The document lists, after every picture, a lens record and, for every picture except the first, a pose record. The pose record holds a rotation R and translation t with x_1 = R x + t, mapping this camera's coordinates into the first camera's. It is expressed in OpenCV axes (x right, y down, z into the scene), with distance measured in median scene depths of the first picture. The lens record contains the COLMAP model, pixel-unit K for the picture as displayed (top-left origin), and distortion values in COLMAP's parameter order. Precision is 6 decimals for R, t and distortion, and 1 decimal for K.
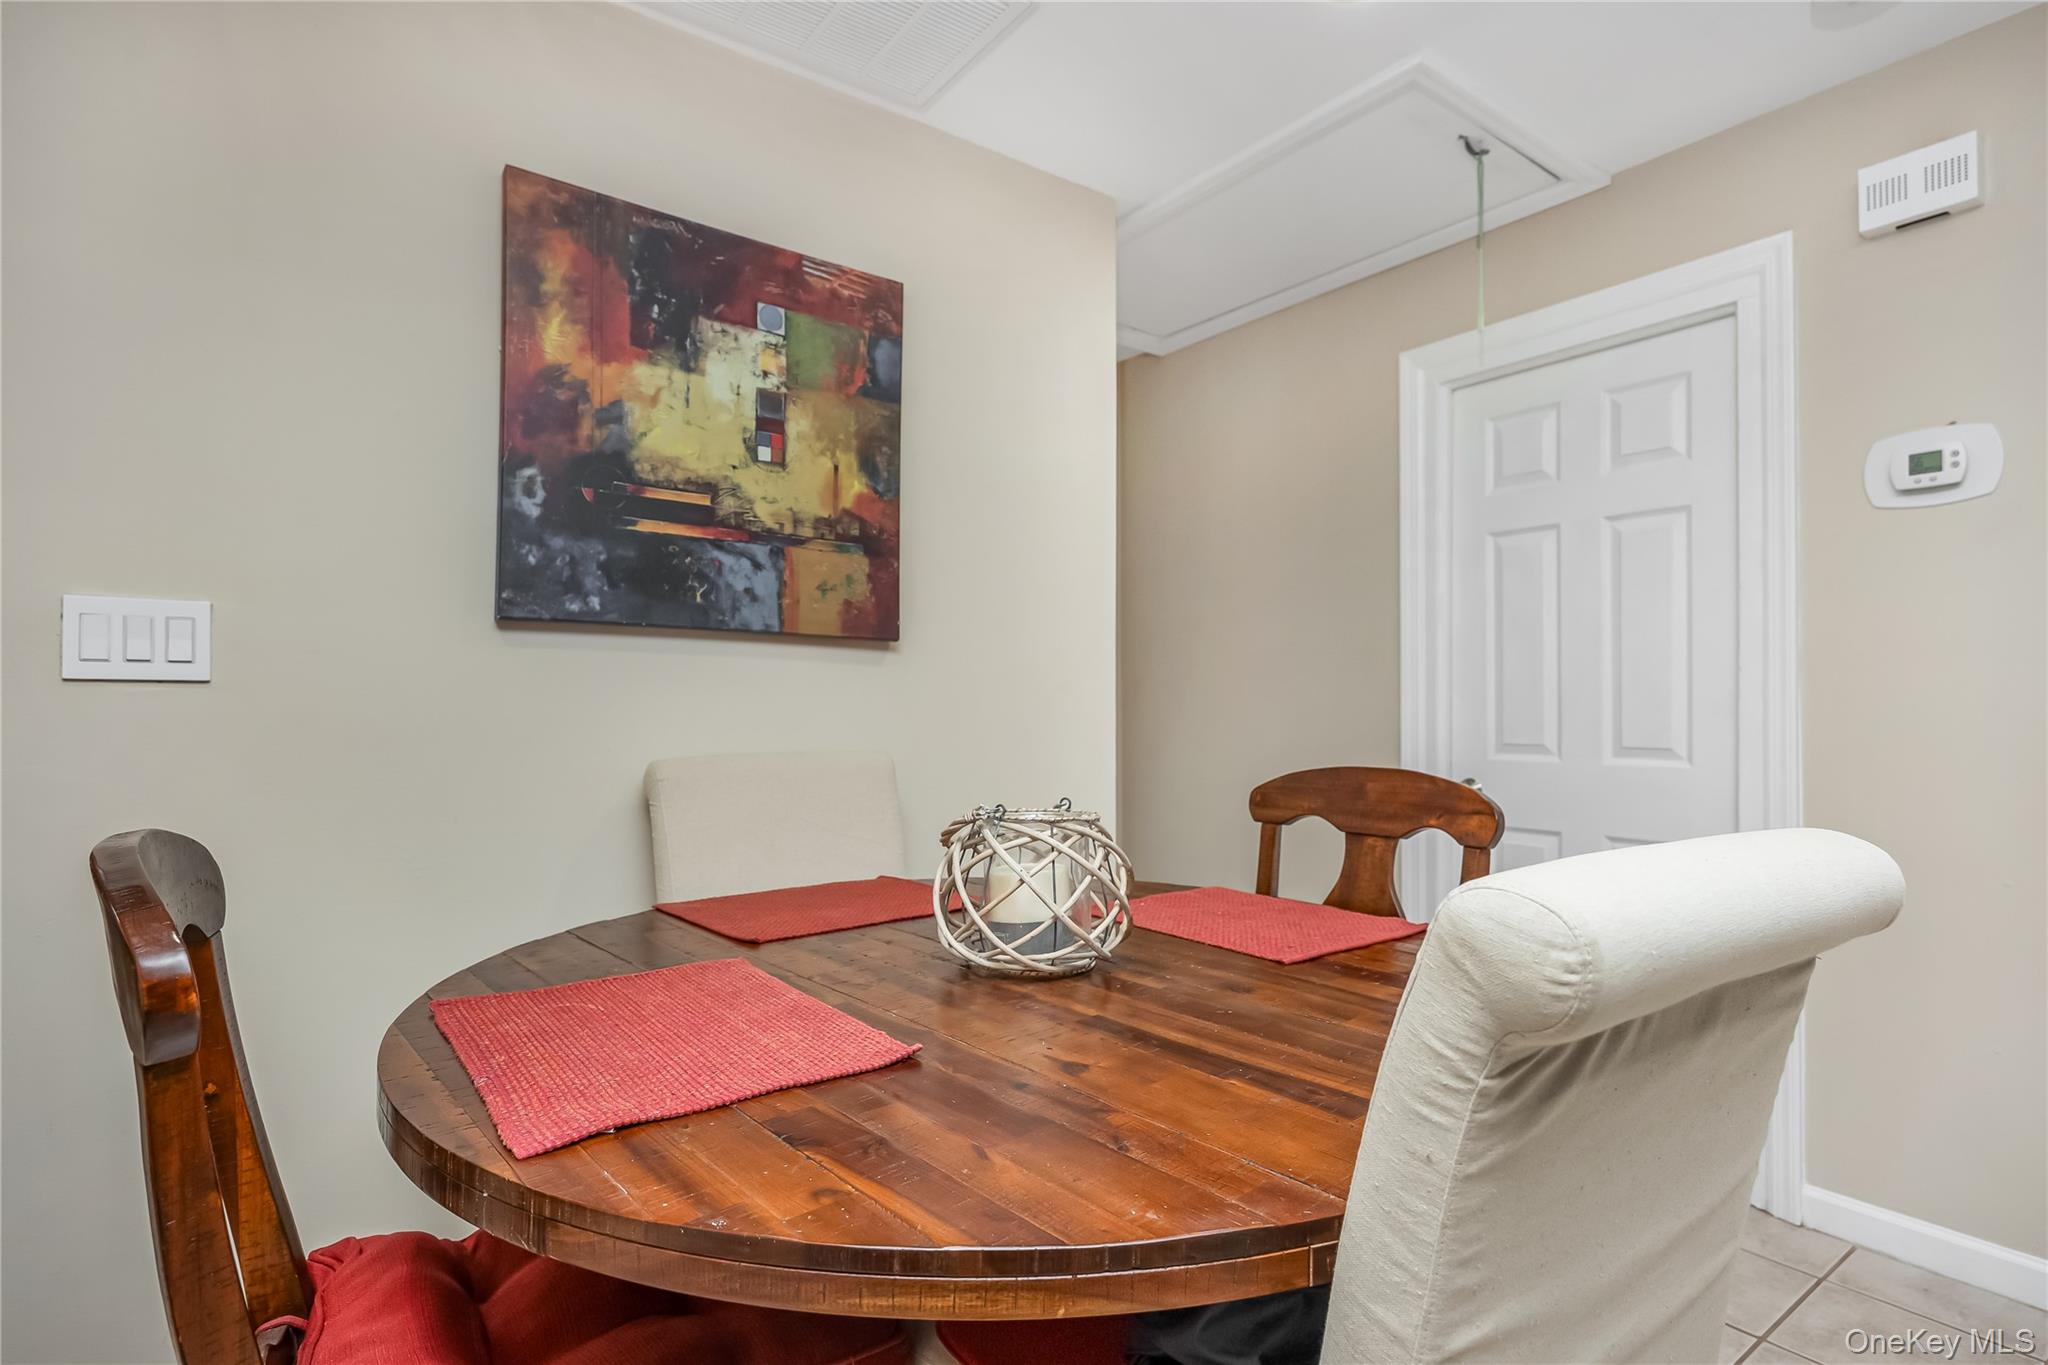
lens RADIAL K [[1017.1, 0, 1023.6], [0, 1017.1, 694.7], [0, 0, 1]] dist [0.000948, 0.001315]
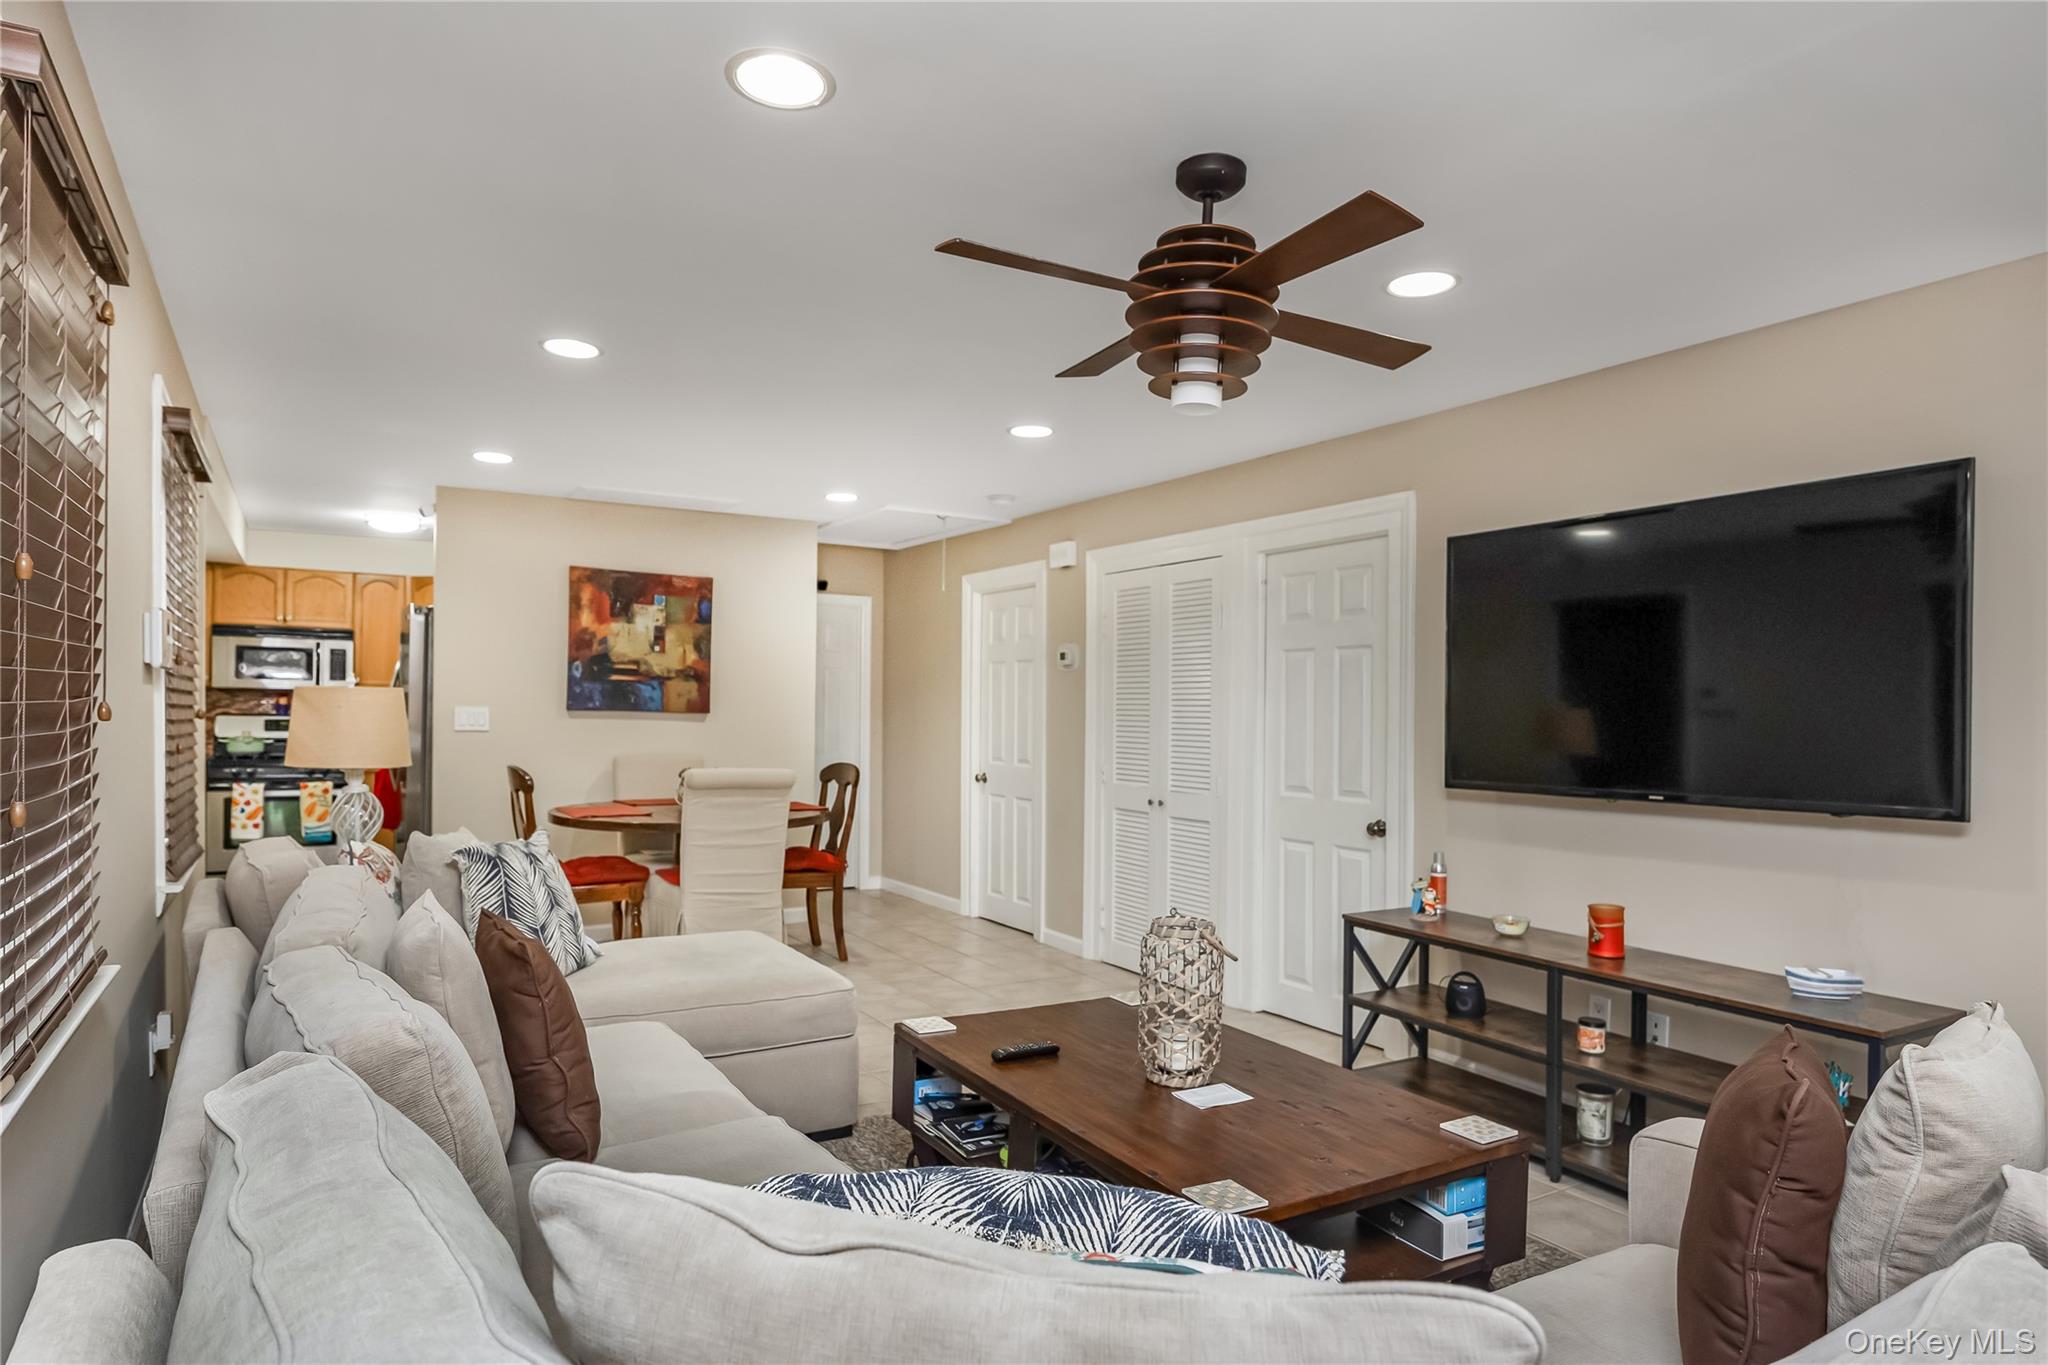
lens RADIAL K [[1195.1, 0, 1018.8], [0, 1195.1, 712.1], [0, 0, 1]] dist [0.016739, 0.000543]
pose [[0.996237, 0.013540, -0.085607, 1.032049], [-0.012328, 0.999816, 0.014680, -0.120925], [0.085790, -0.013569, 0.996221, -2.226400]]
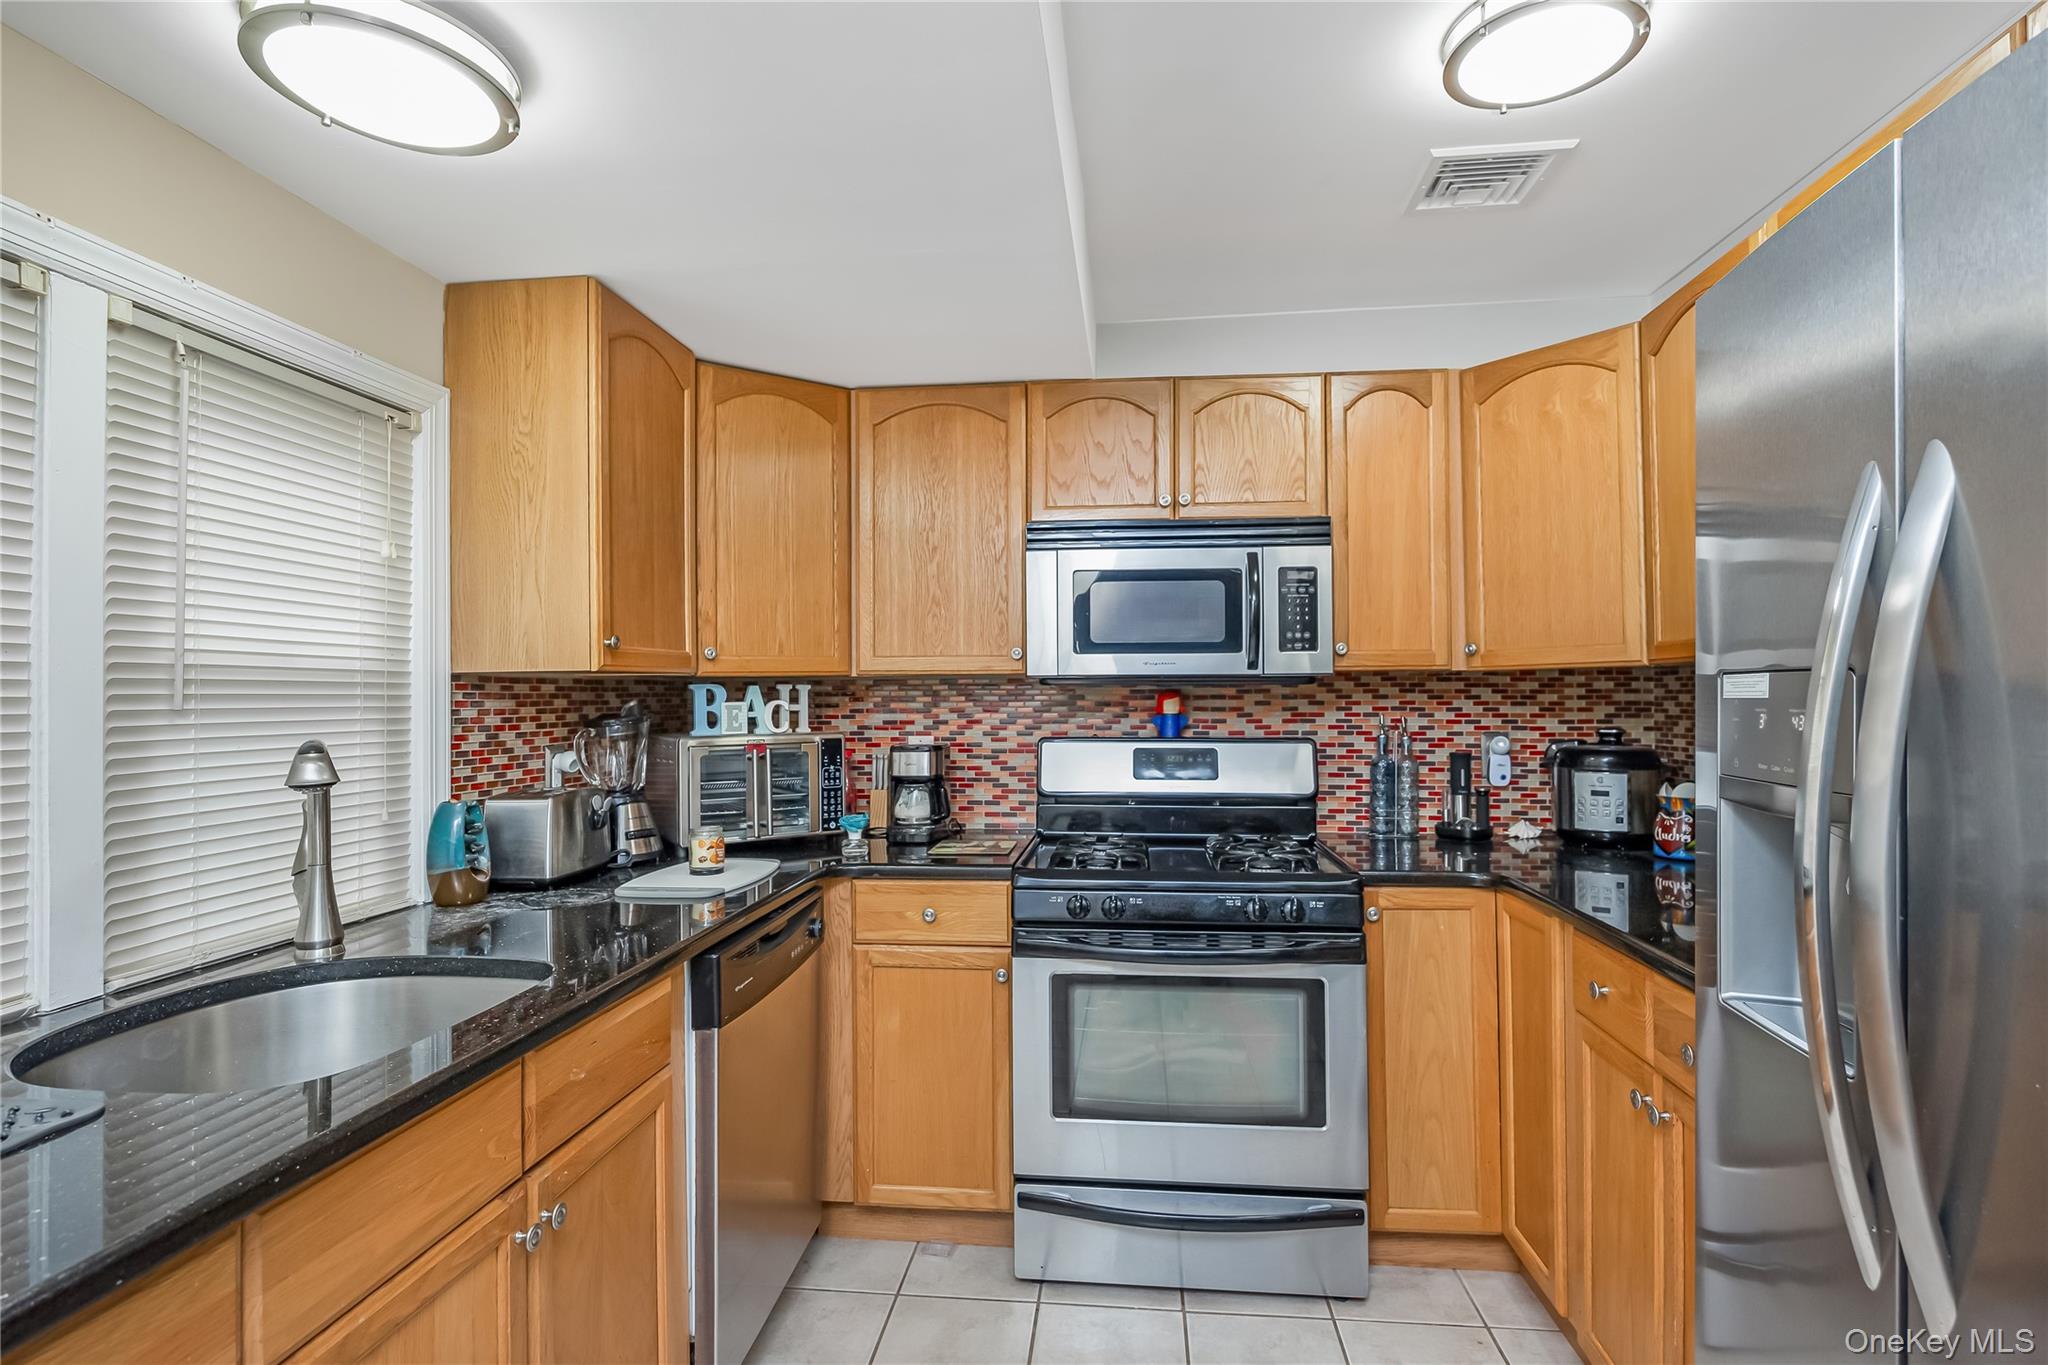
lens RADIAL K [[1017.1, 0, 1019.8], [0, 1017.1, 690.1], [0, 0, 1]] dist [0.000948, 0.001315]
pose [[0.739044, -0.012791, -0.673536, -0.851841], [0.011850, 0.999912, -0.005987, -0.088460], [0.673553, -0.003557, 0.739131, 0.233132]]
